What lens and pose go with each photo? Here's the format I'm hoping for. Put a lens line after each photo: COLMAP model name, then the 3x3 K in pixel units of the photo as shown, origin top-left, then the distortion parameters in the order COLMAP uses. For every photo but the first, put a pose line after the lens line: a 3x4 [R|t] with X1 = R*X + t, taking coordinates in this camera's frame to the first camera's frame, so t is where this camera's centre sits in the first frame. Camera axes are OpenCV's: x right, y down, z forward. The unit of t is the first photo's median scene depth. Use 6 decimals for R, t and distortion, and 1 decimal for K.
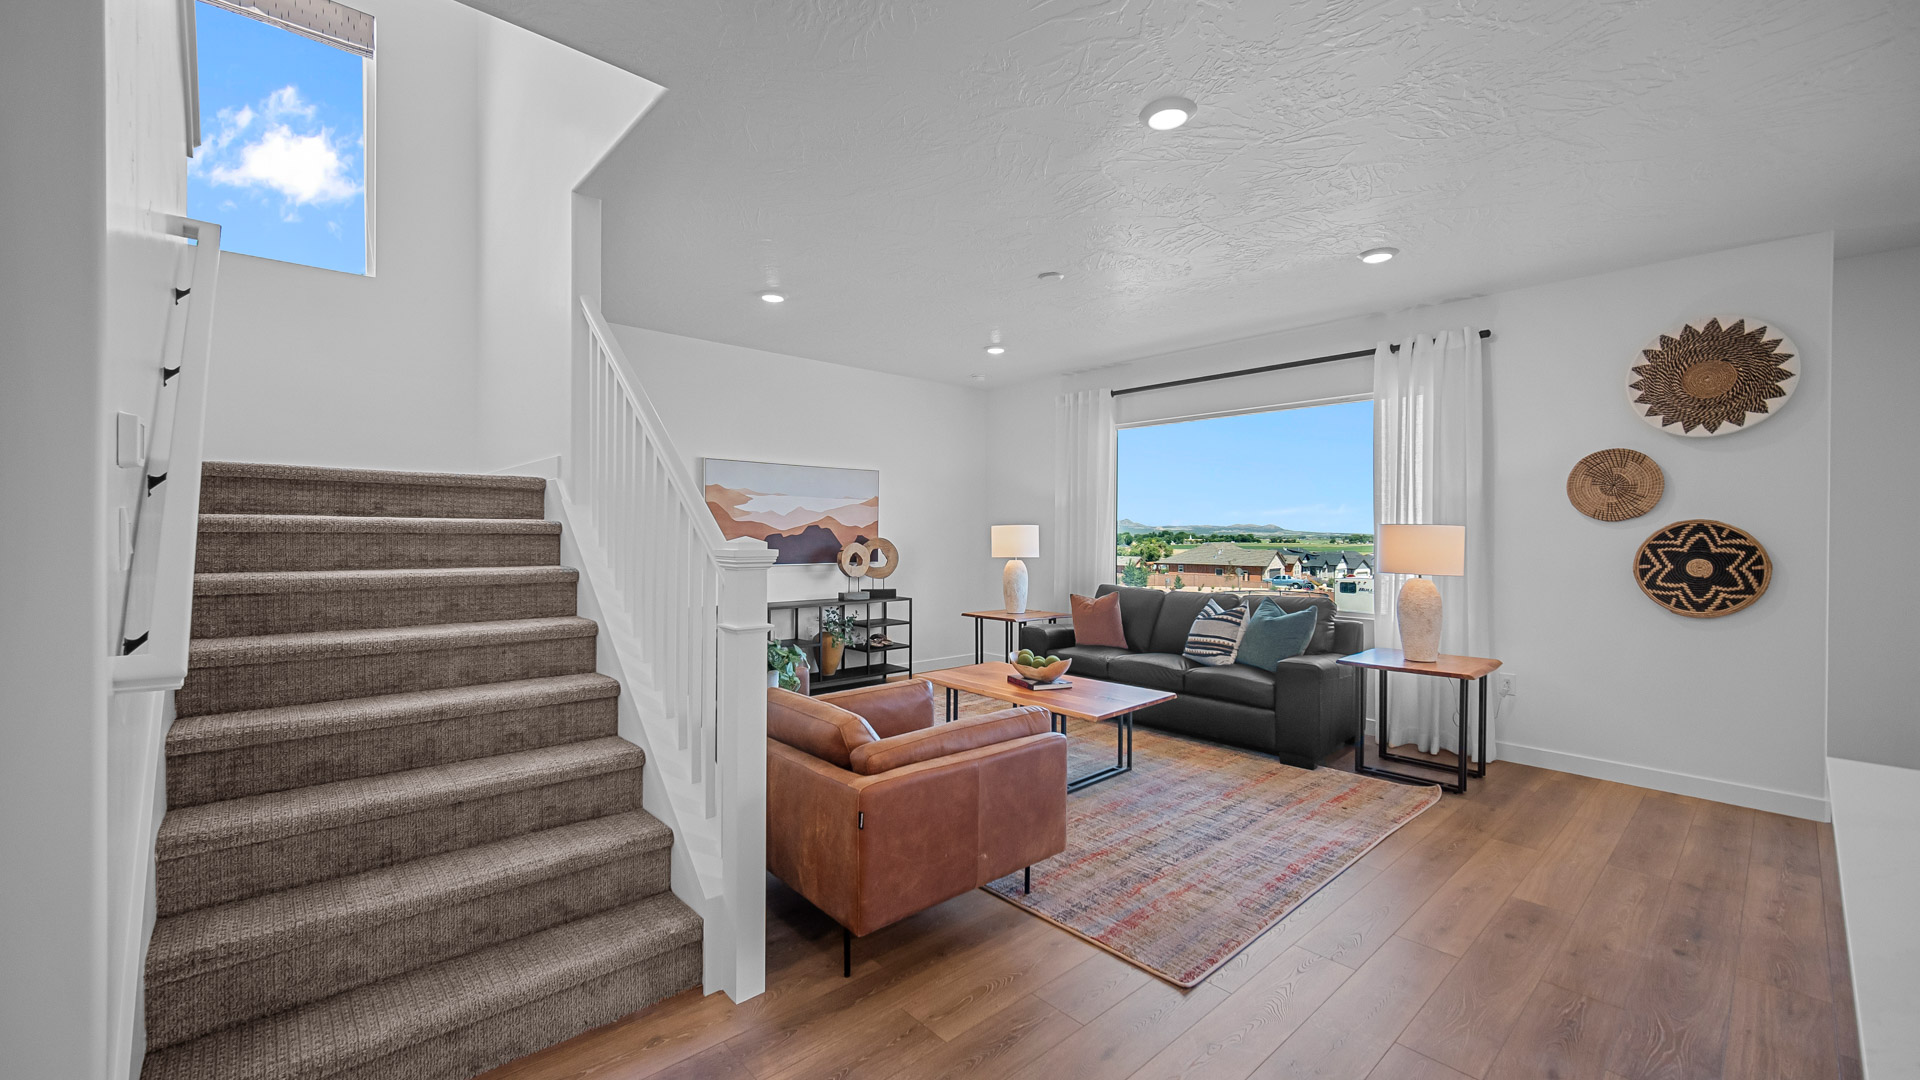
lens RADIAL K [[759.2, 0, 940.9], [0, 759.2, 532.6], [0, 0, 1]] dist [-0.000380, -0.001338]
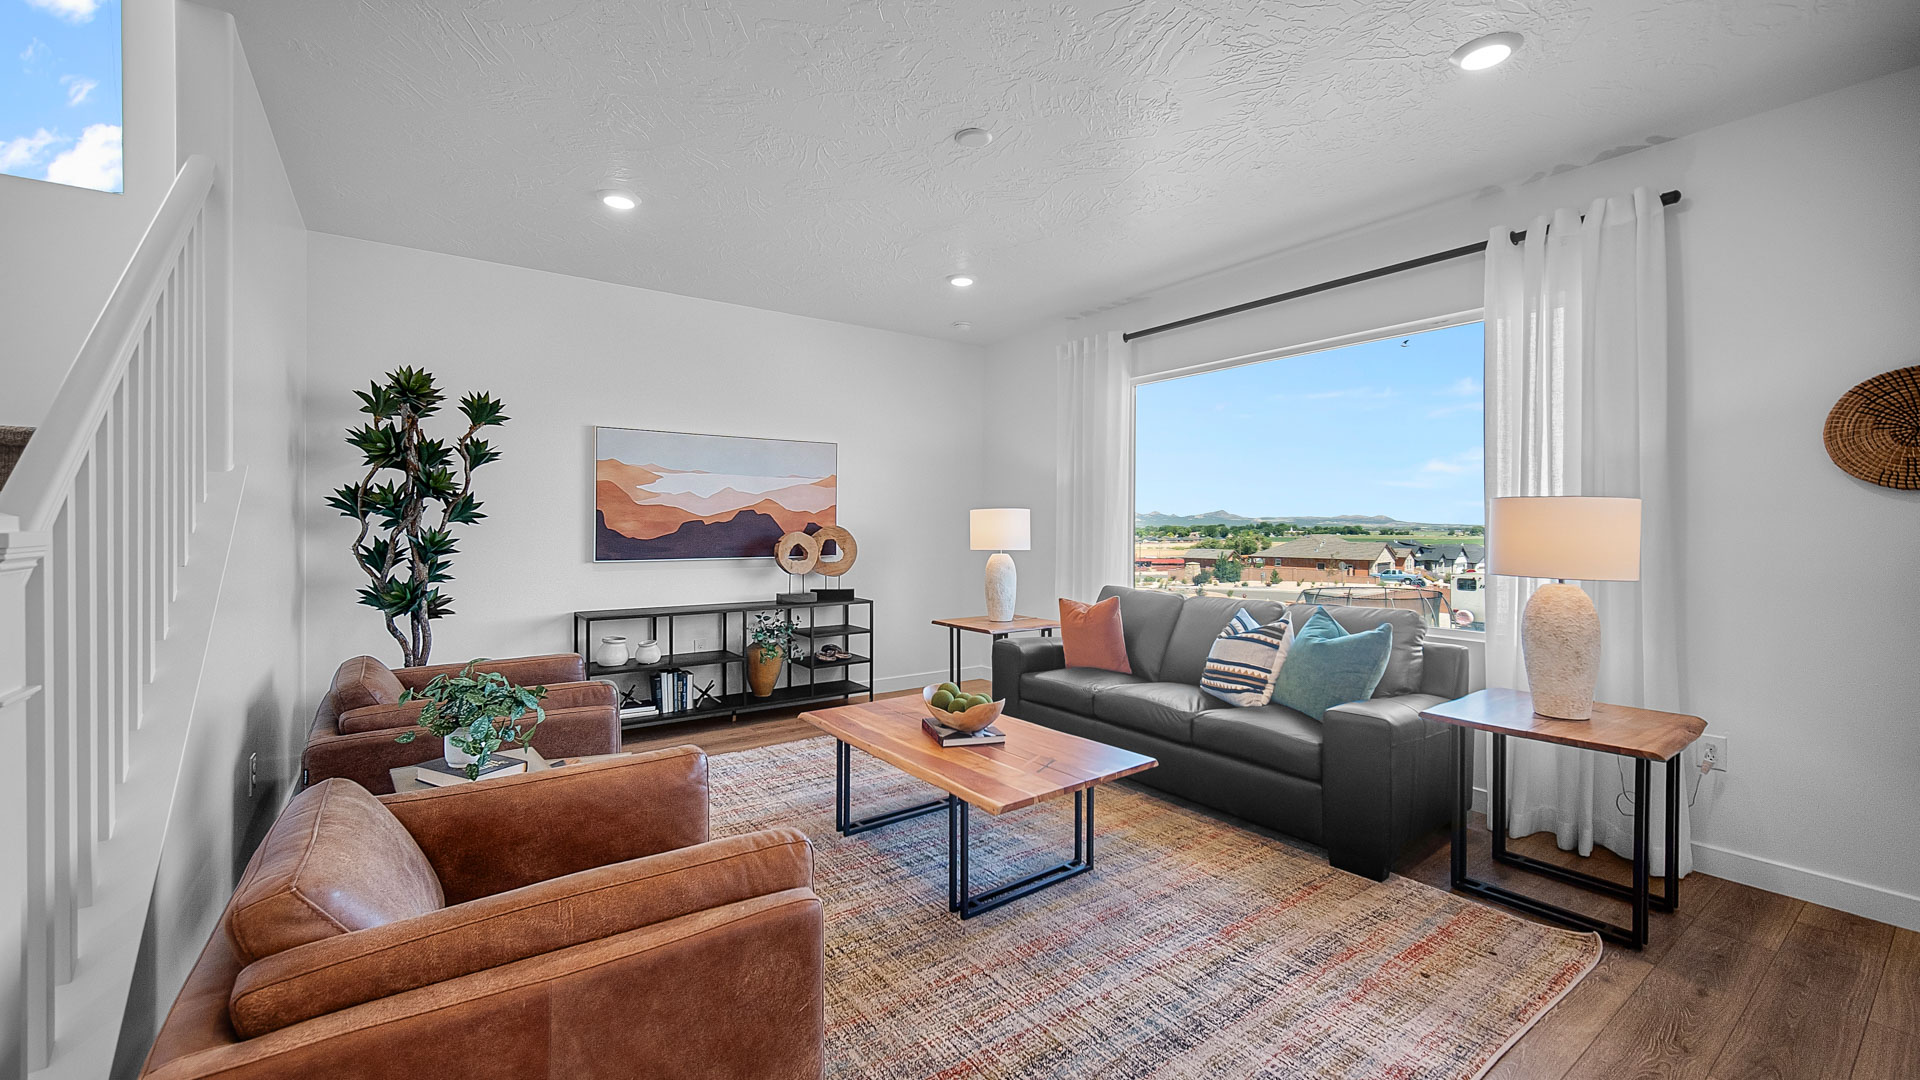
lens RADIAL K [[759.2, 0, 941.5], [0, 759.2, 525.2], [0, 0, 1]] dist [-0.000380, -0.001338]
pose [[0.993498, -0.002360, -0.113825, 0.194671], [0.002368, 0.999997, -0.000067, 0.010284], [0.113825, -0.000202, 0.993501, 0.320211]]
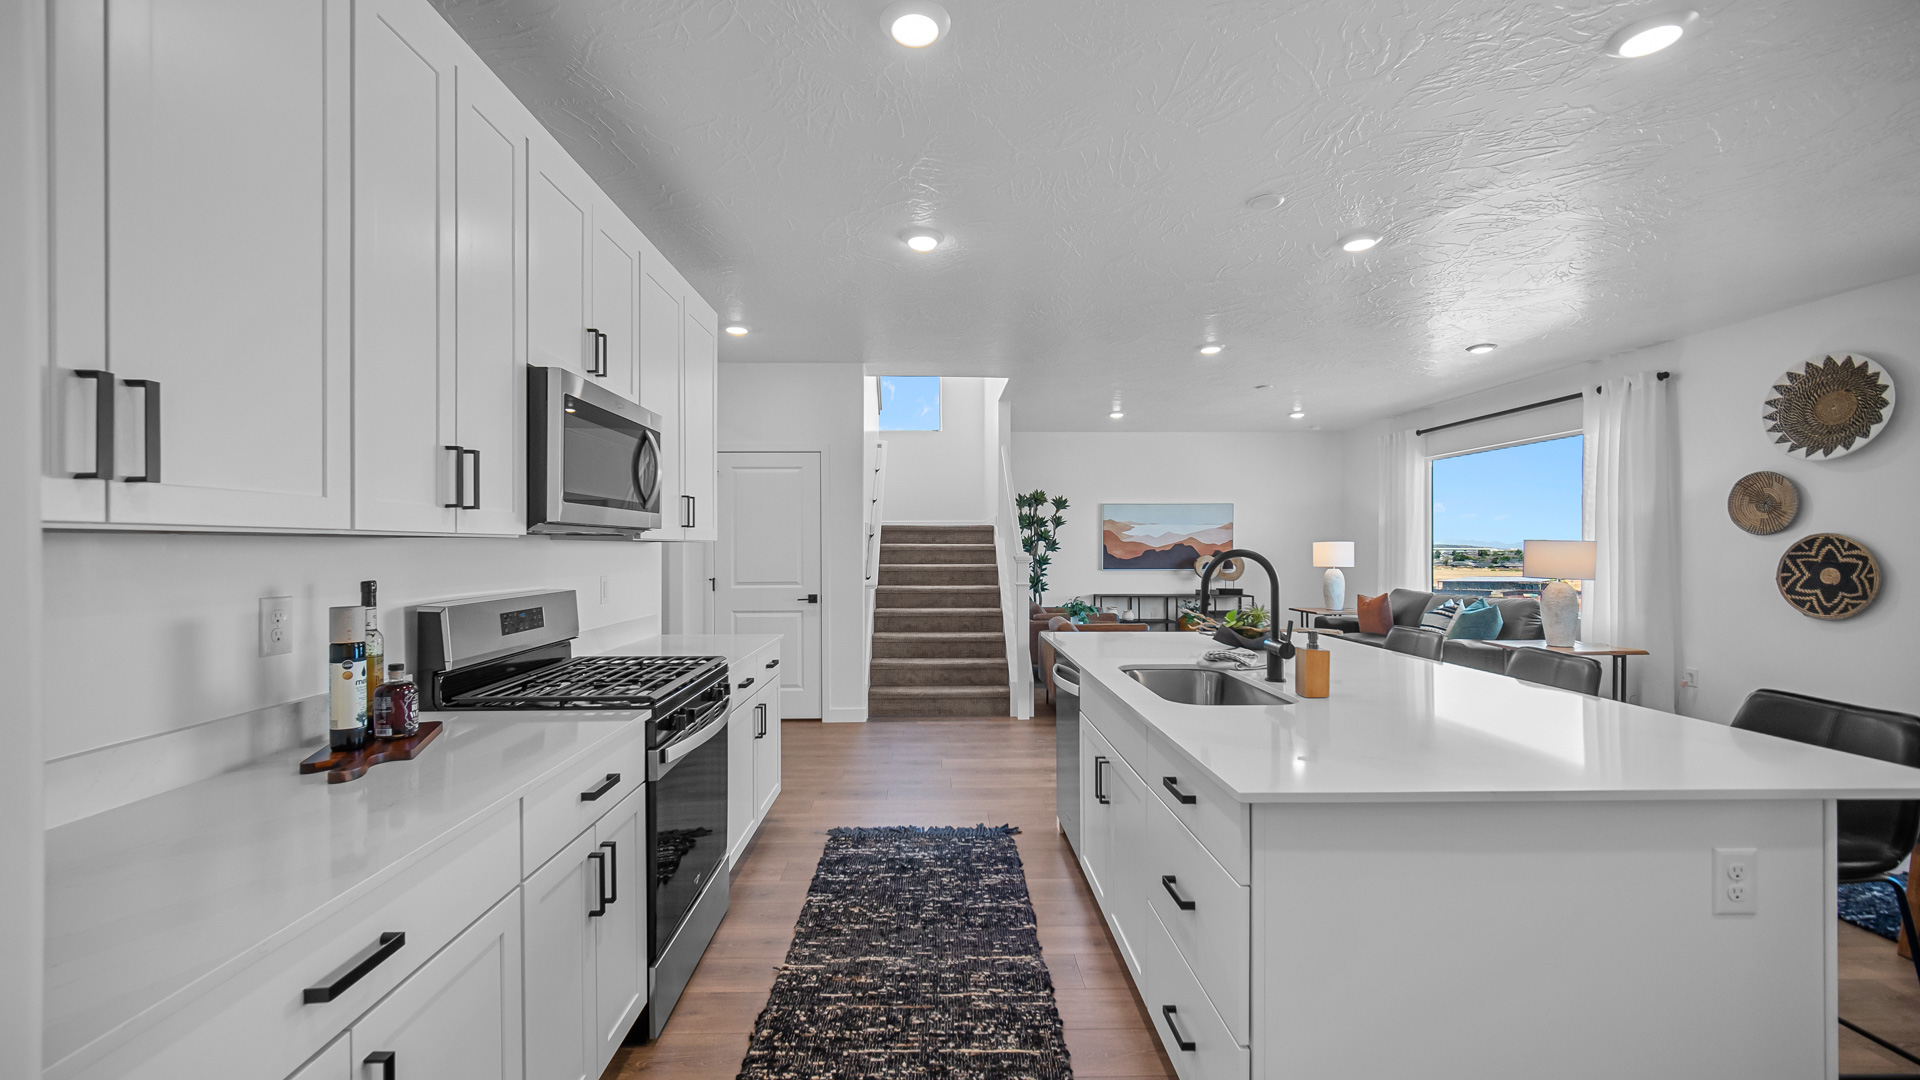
lens RADIAL K [[758.5, 0, 944.6], [0, 758.5, 544.8], [0, 0, 1]] dist [-0.002534, -0.000131]
pose [[0.759187, -0.008942, -0.650811, 0.670284], [0.005806, 0.999959, -0.006965, 0.000571], [0.650846, 0.001509, 0.759208, -0.641944]]
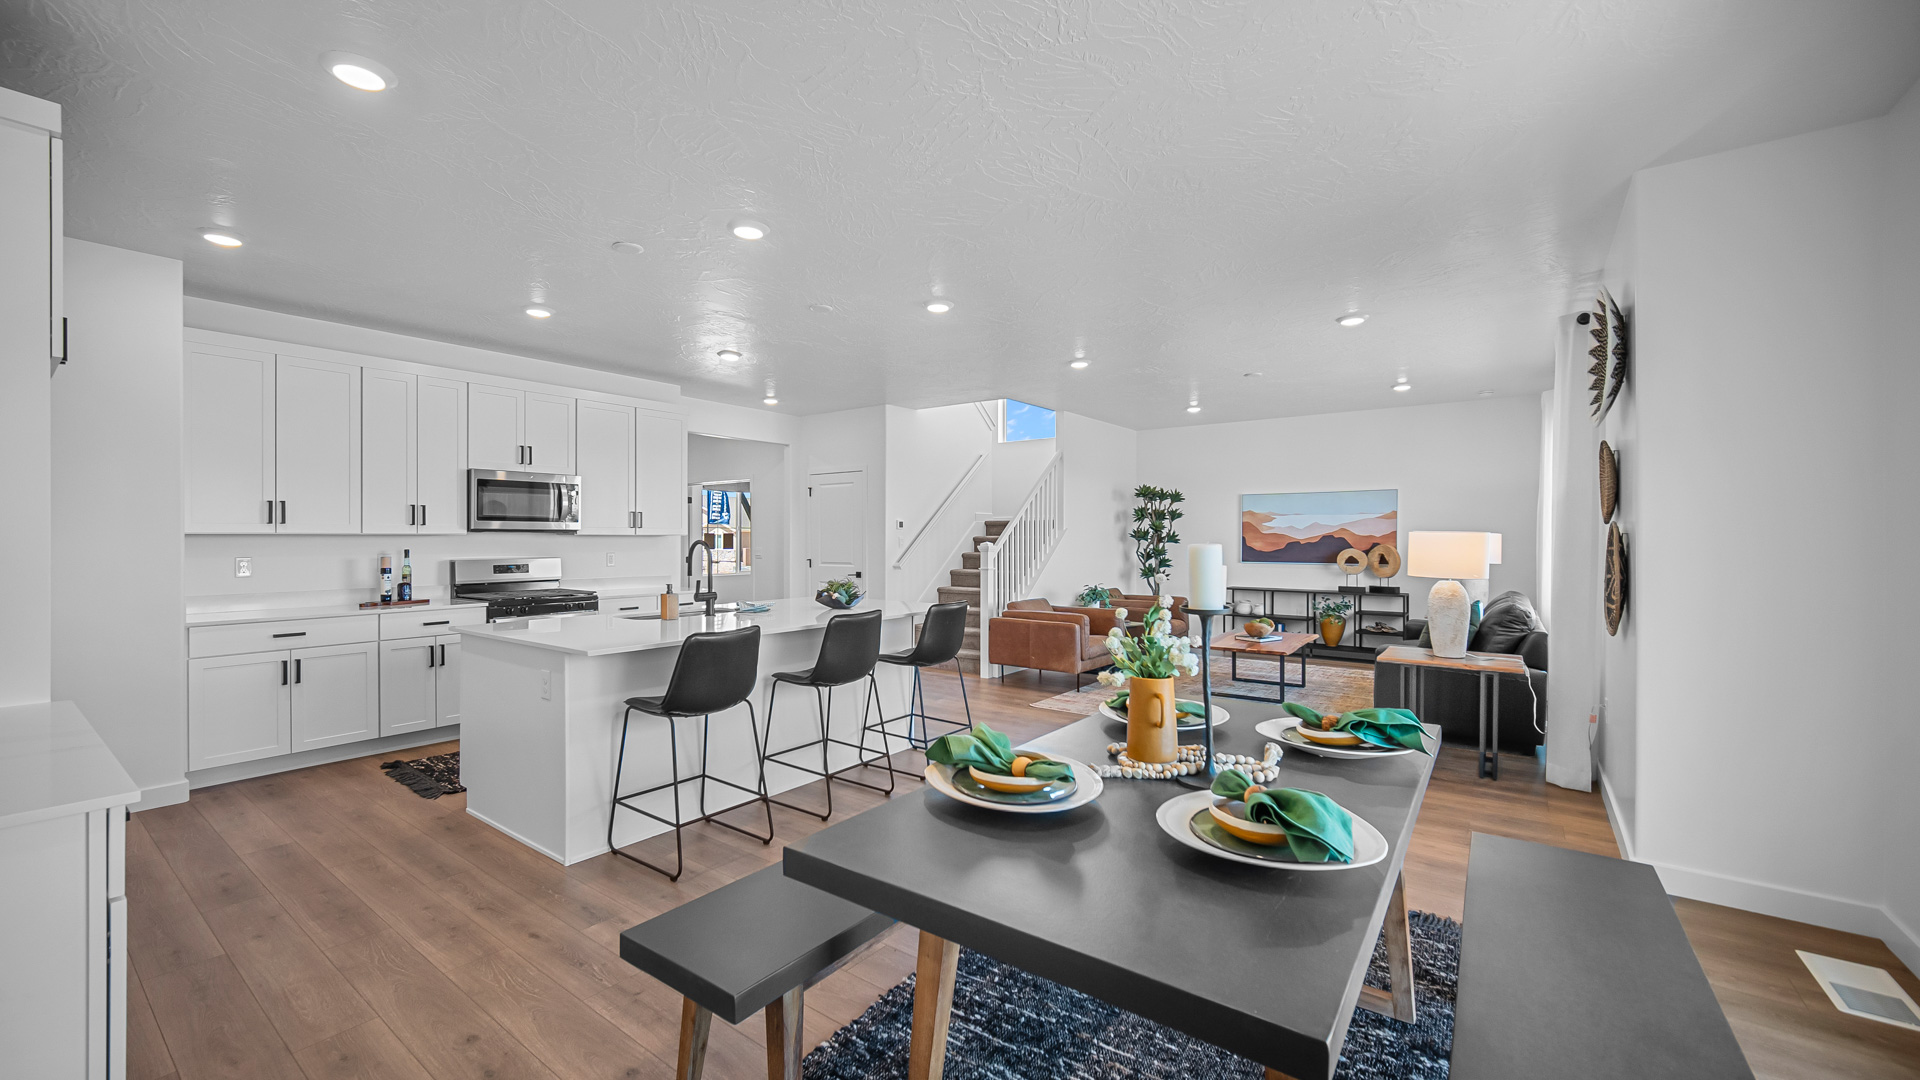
lens RADIAL K [[759.2, 0, 938.5], [0, 759.2, 540.8], [0, 0, 1]] dist [-0.000380, -0.001338]
pose [[0.185982, -0.003055, -0.982548, 1.546450], [0.000706, 0.999995, -0.002976, 0.005665], [0.982553, -0.000140, 0.185983, 0.085793]]
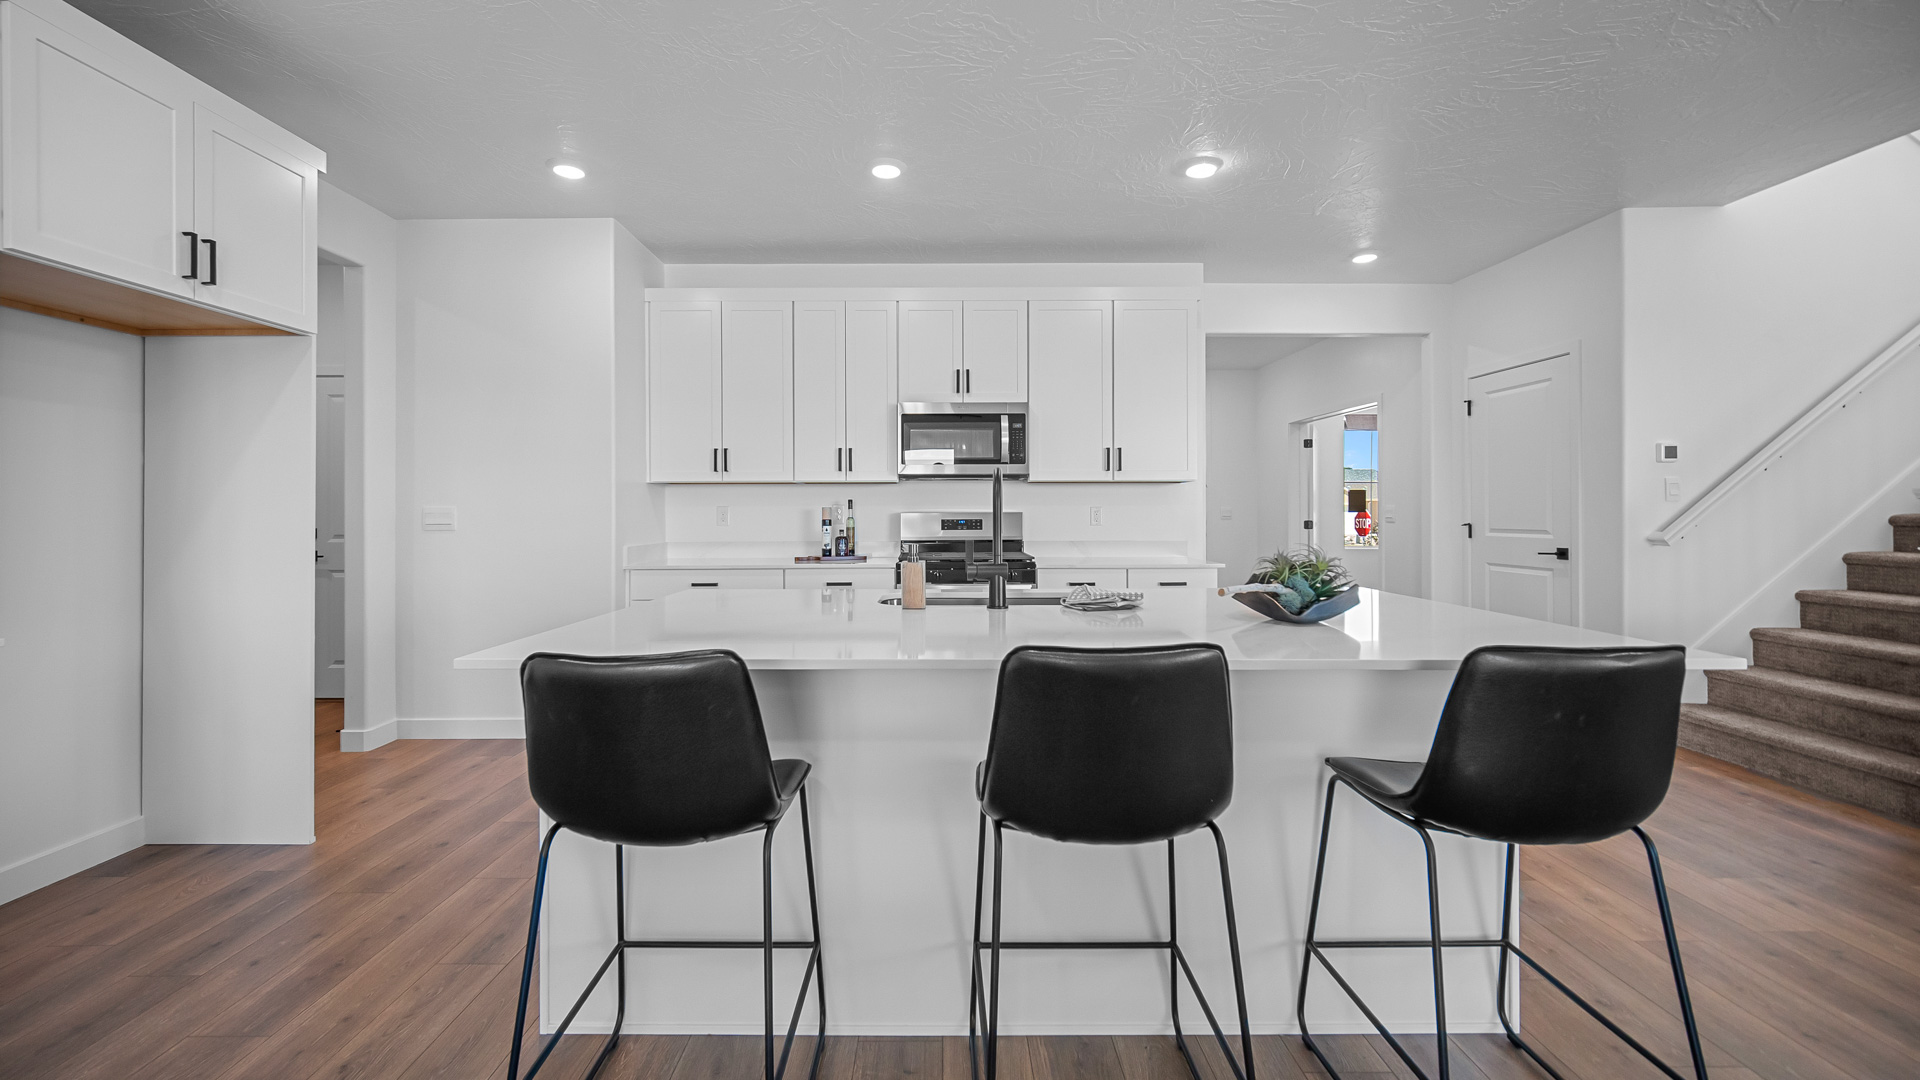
lens RADIAL K [[771.8, 0, 945.1], [0, 771.8, 511.3], [0, 0, 1]] dist [0.005665, -0.000436]
pose [[-0.662441, -0.004200, -0.749102, 0.924775], [-0.002657, 0.999991, -0.003258, 0.035907], [0.749109, -0.000168, -0.662447, 0.315597]]
